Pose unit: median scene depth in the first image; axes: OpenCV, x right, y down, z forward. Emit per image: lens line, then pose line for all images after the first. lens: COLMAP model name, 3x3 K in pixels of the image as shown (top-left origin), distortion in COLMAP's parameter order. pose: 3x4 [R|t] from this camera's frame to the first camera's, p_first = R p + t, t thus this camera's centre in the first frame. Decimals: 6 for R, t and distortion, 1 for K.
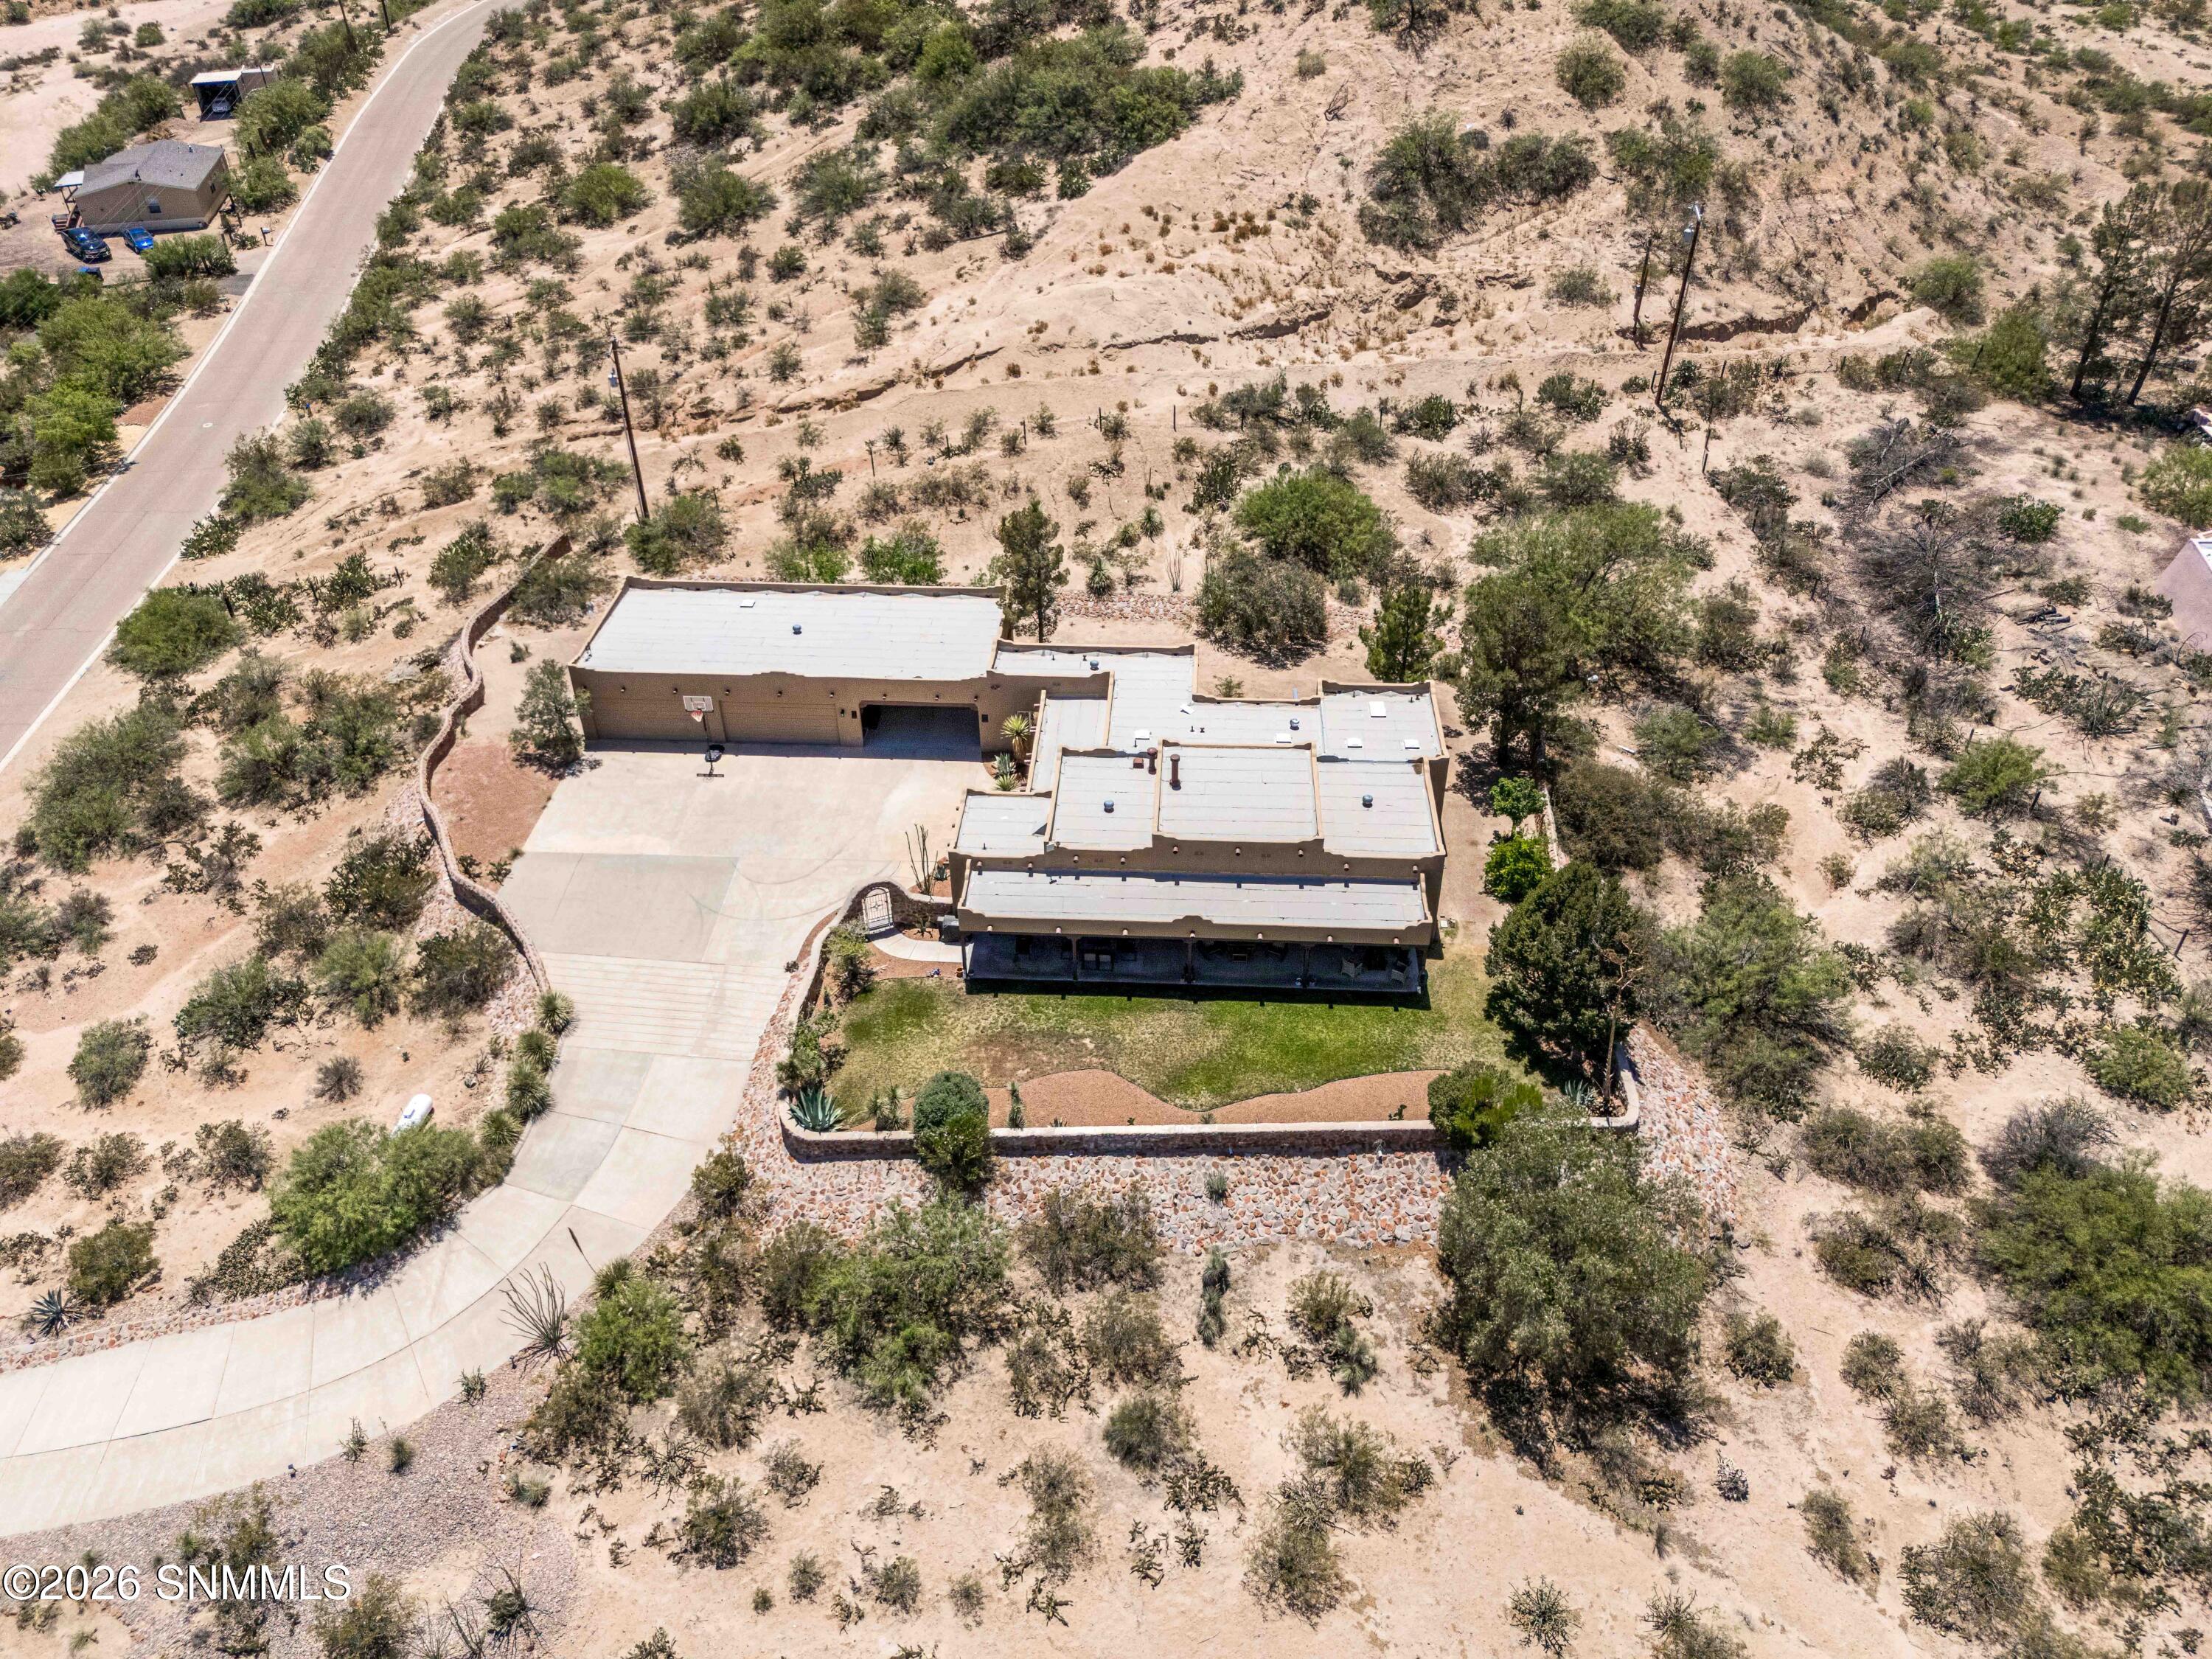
lens RADIAL K [[1632.7, 0, 1106.0], [0, 1632.7, 829.5], [0, 0, 1]] dist [0.052443, 0.001238]
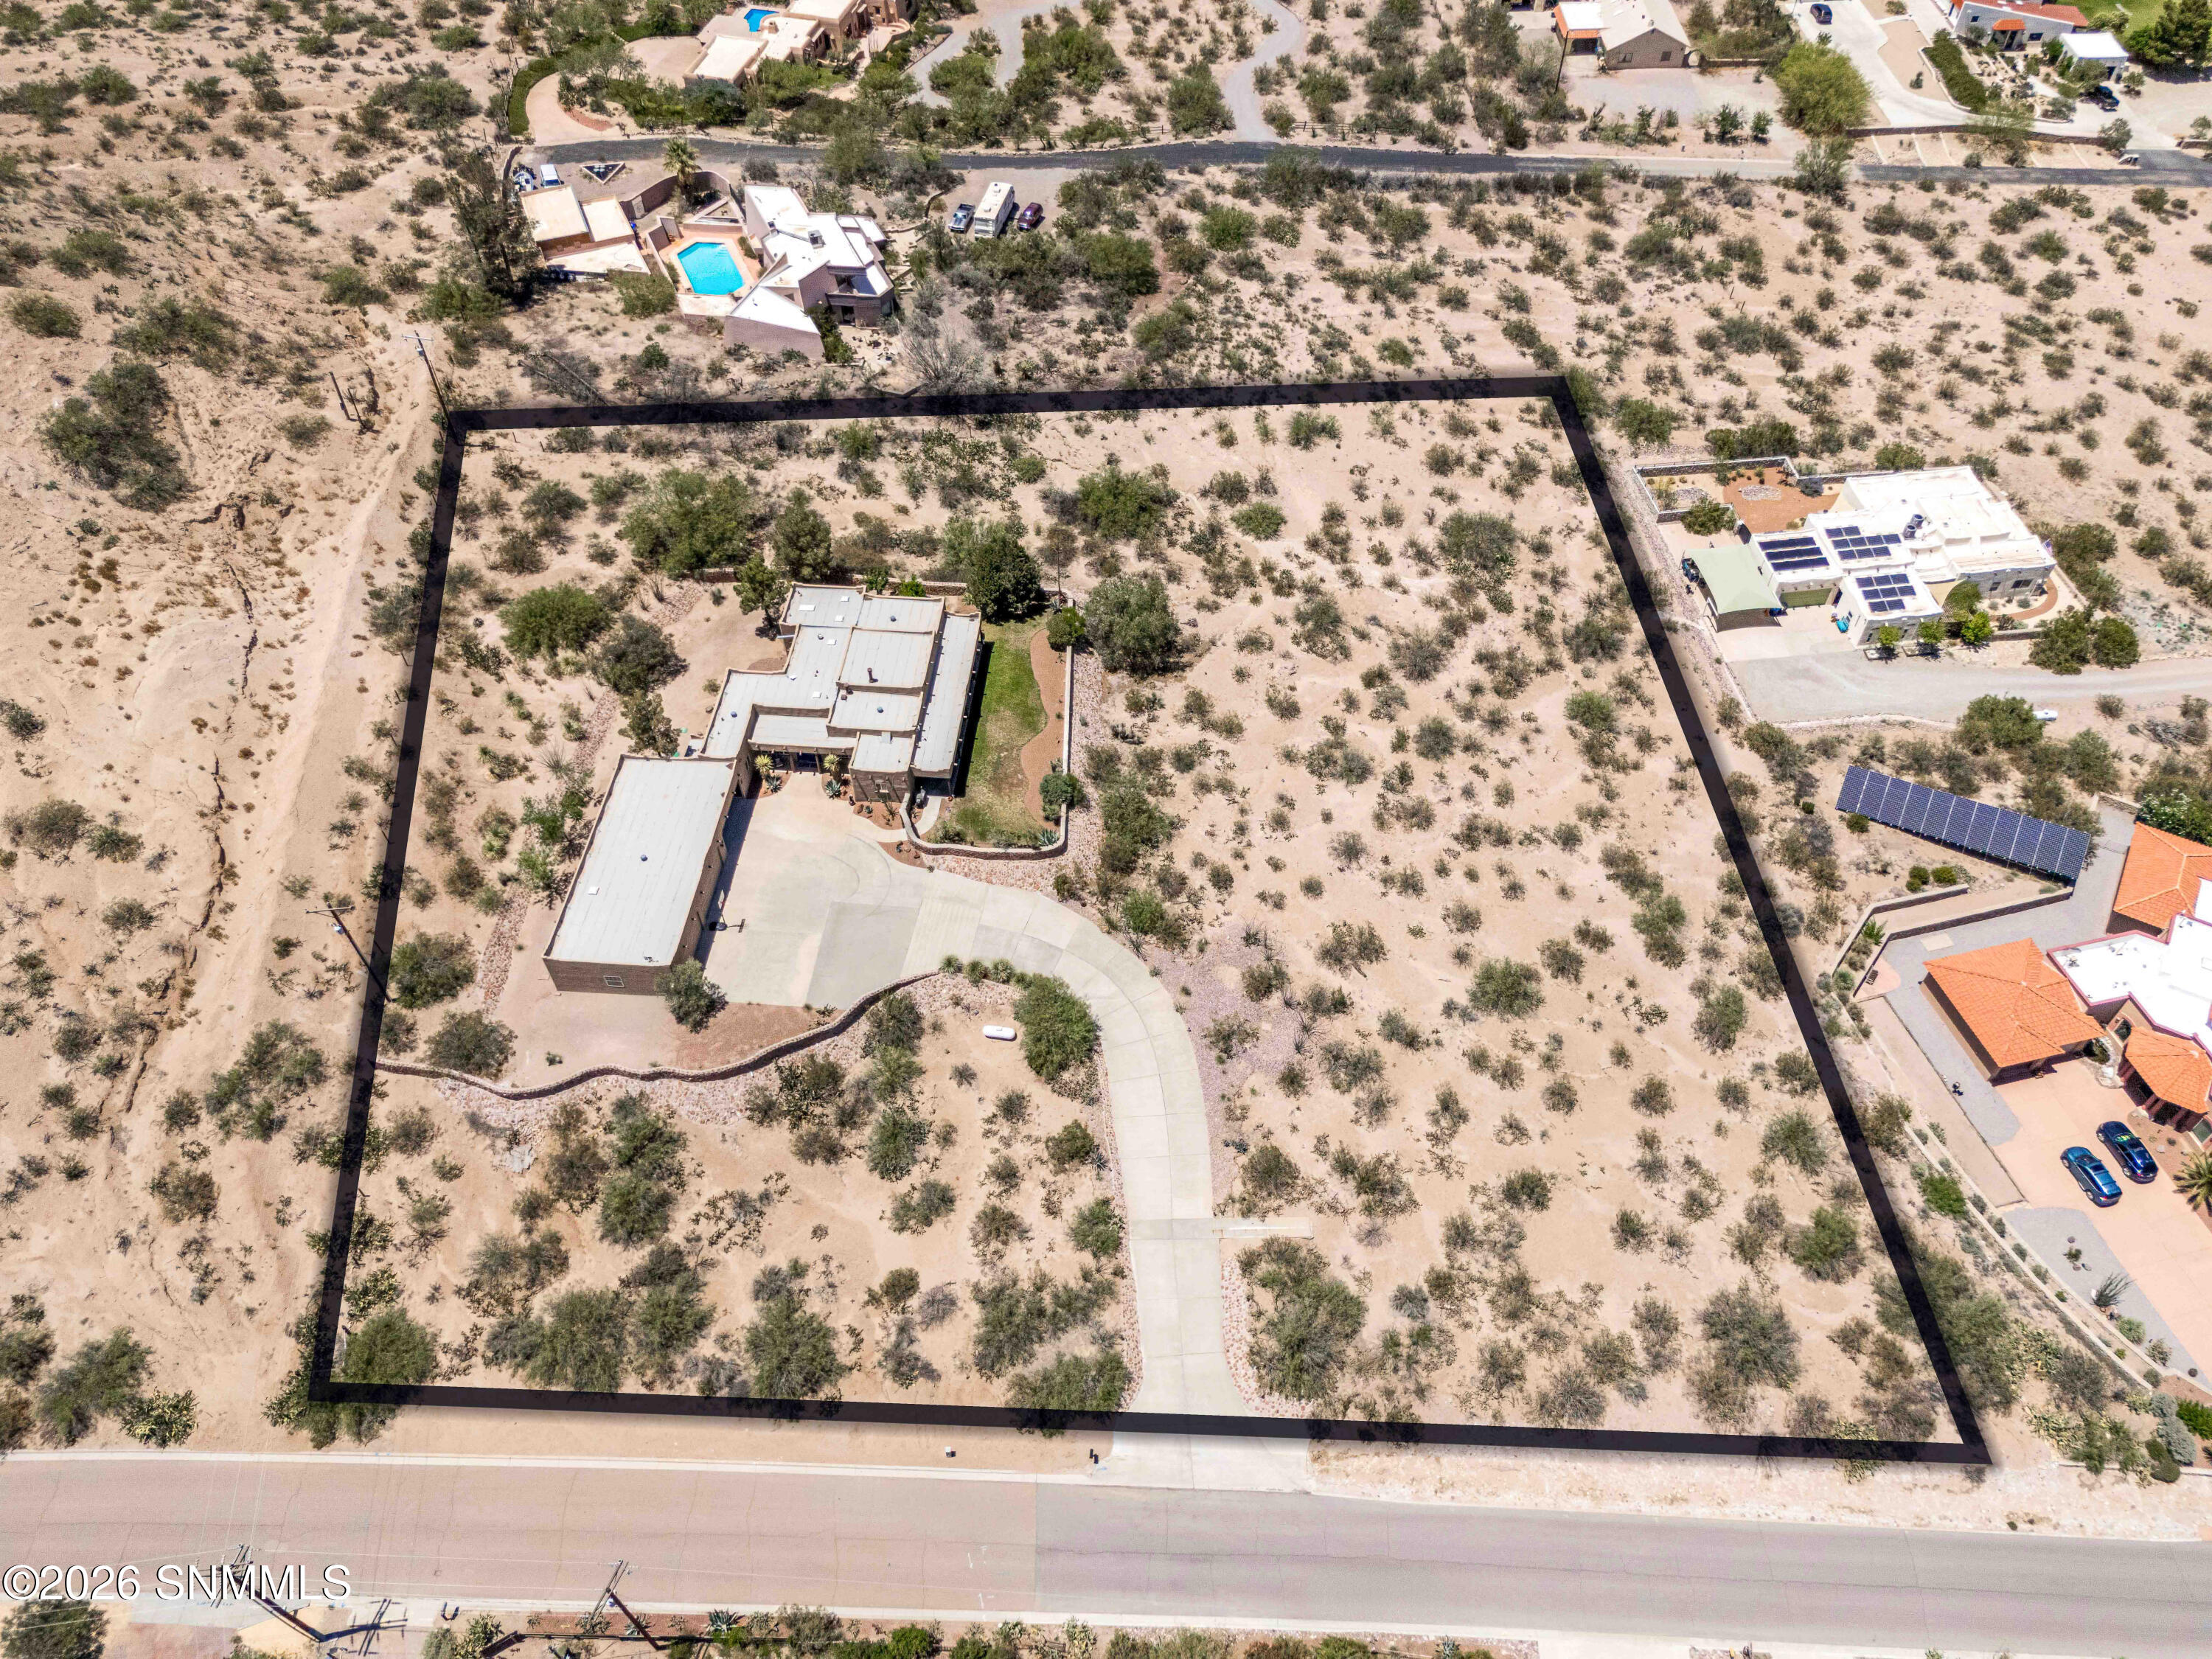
lens RADIAL K [[1625.9, 0, 1106.0], [0, 1625.9, 829.5], [0, 0, 1]] dist [0.081354, -0.048220]
pose [[0.030322, -0.758745, 0.650682, -1.217330], [0.601125, 0.533942, 0.594605, -0.831337], [-0.798580, 0.373111, 0.472291, -0.073453]]
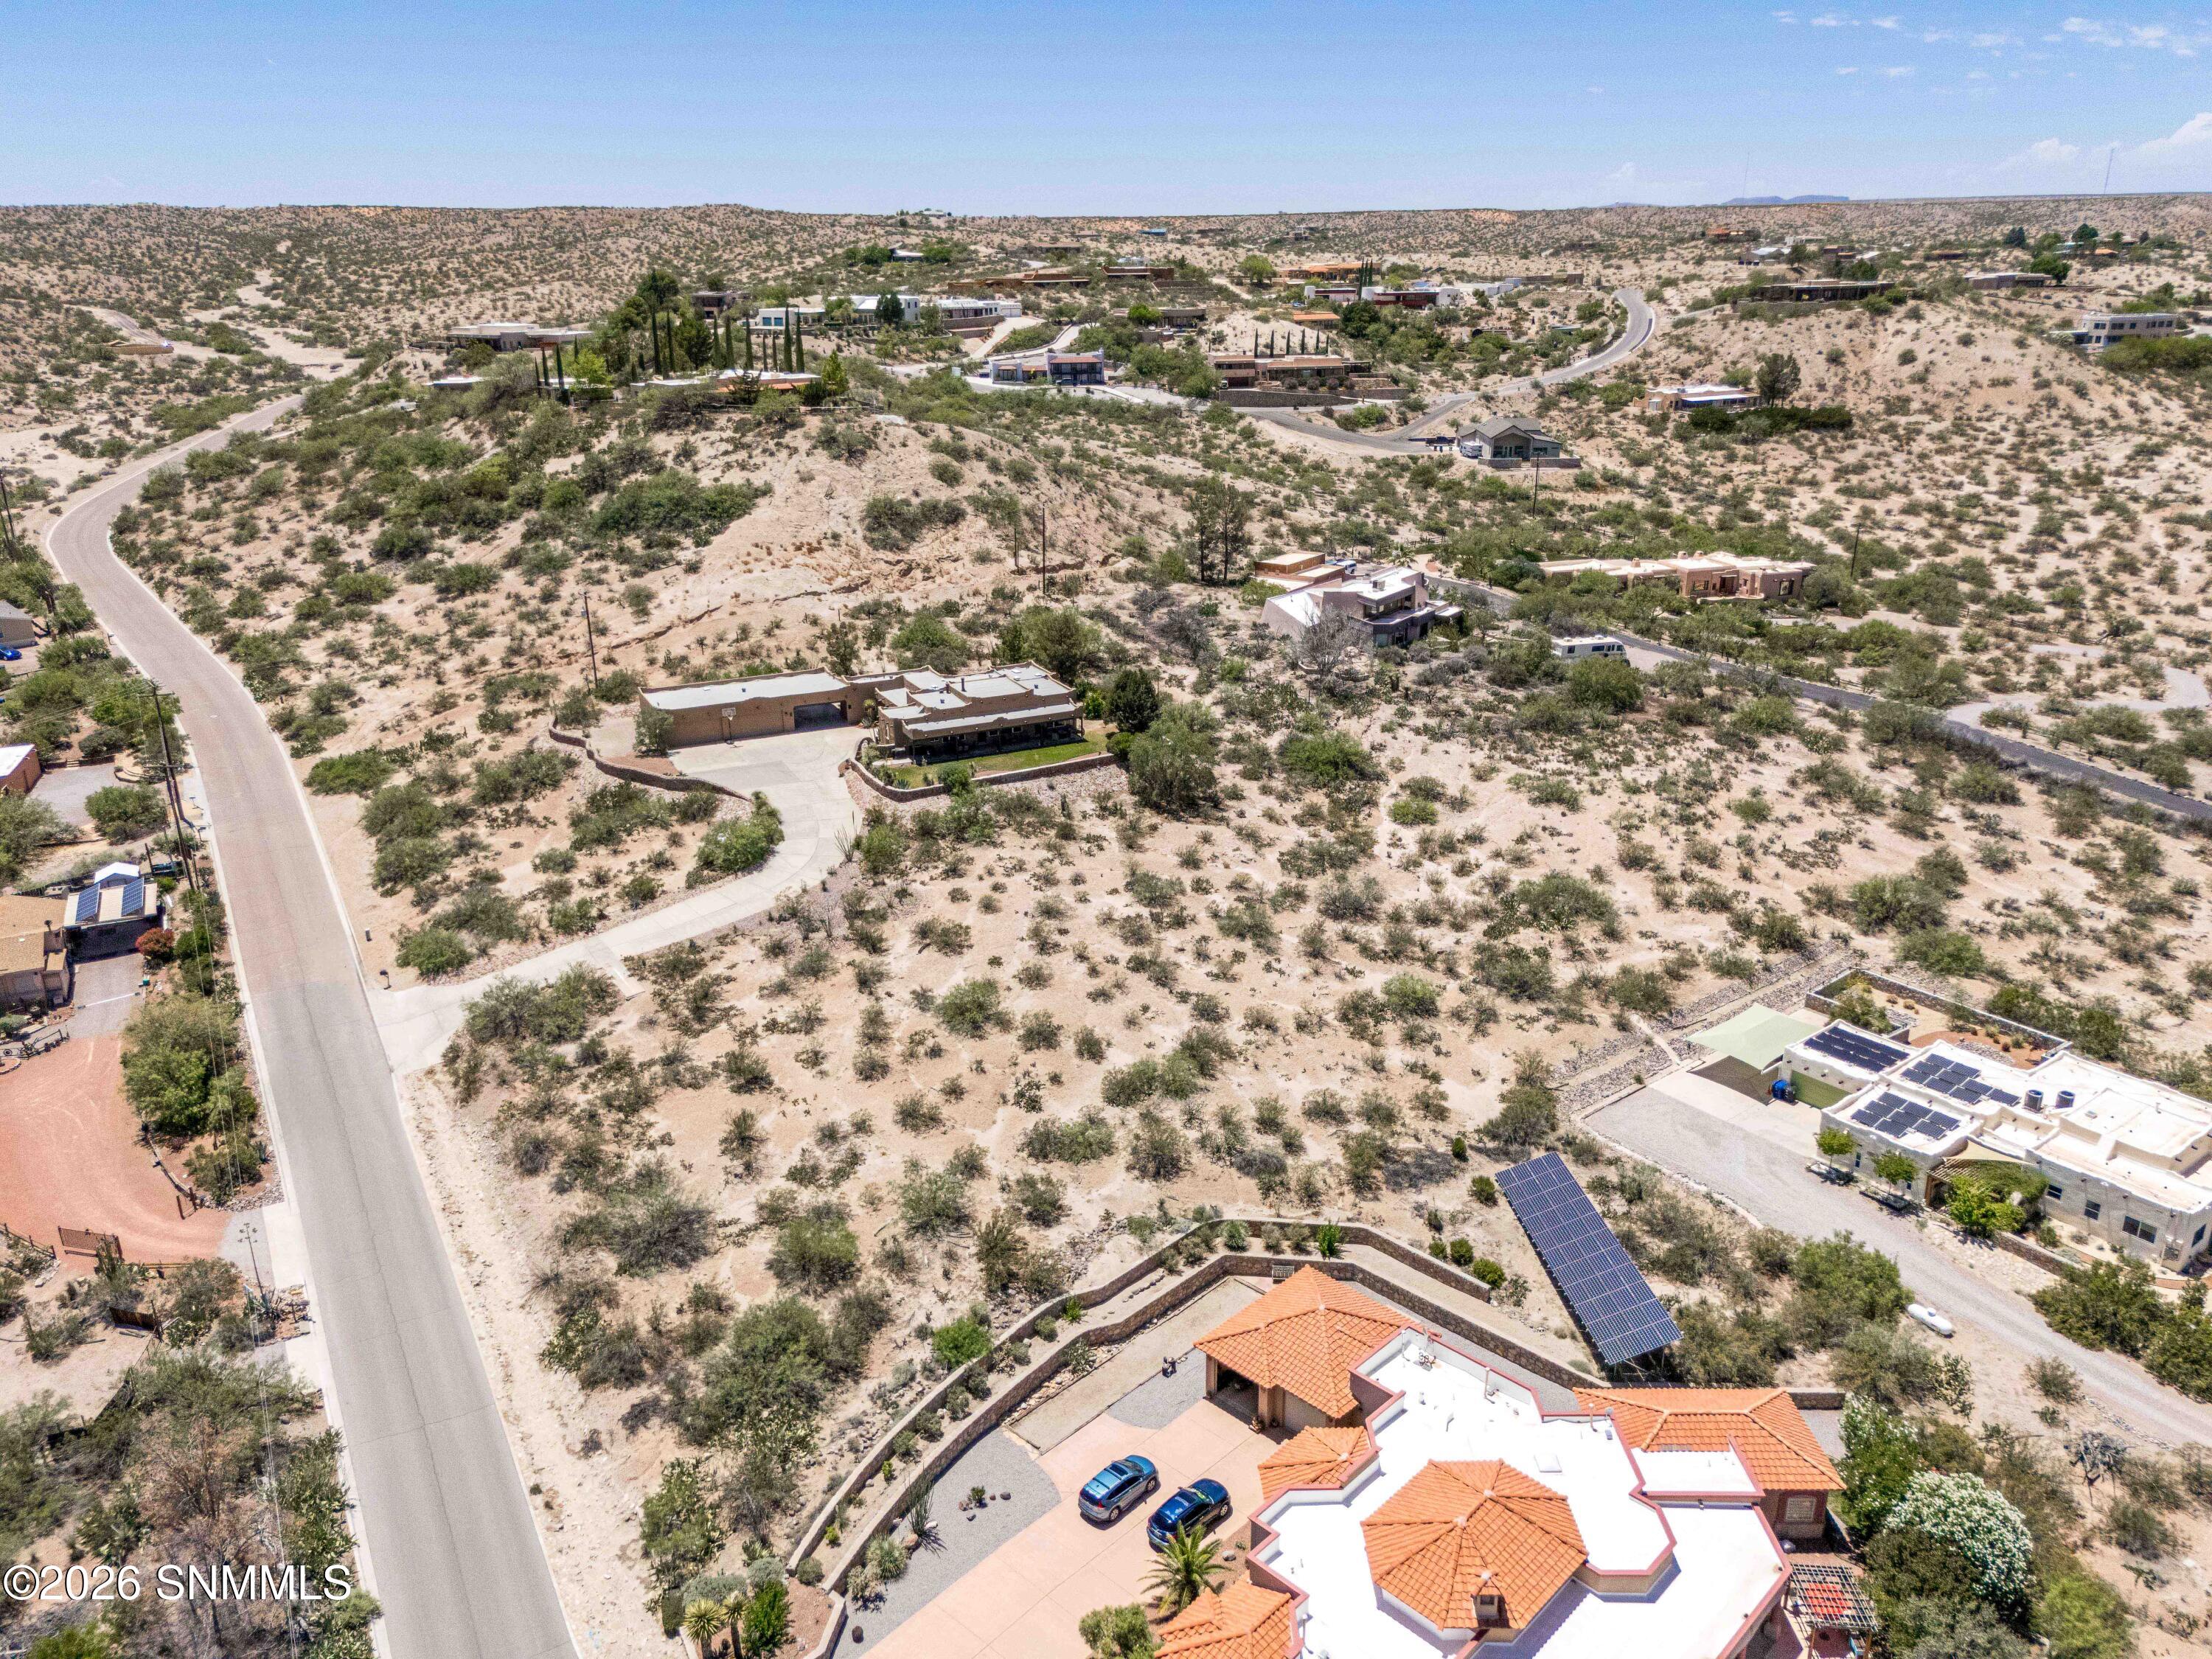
lens RADIAL K [[1625.9, 0, 1106.0], [0, 1625.9, 829.5], [0, 0, 1]] dist [0.081354, -0.048220]
pose [[0.869929, -0.165639, 0.464530, -0.842581], [0.290796, 0.933029, -0.211883, 0.668837], [-0.398323, 0.319407, 0.859836, -1.001870]]
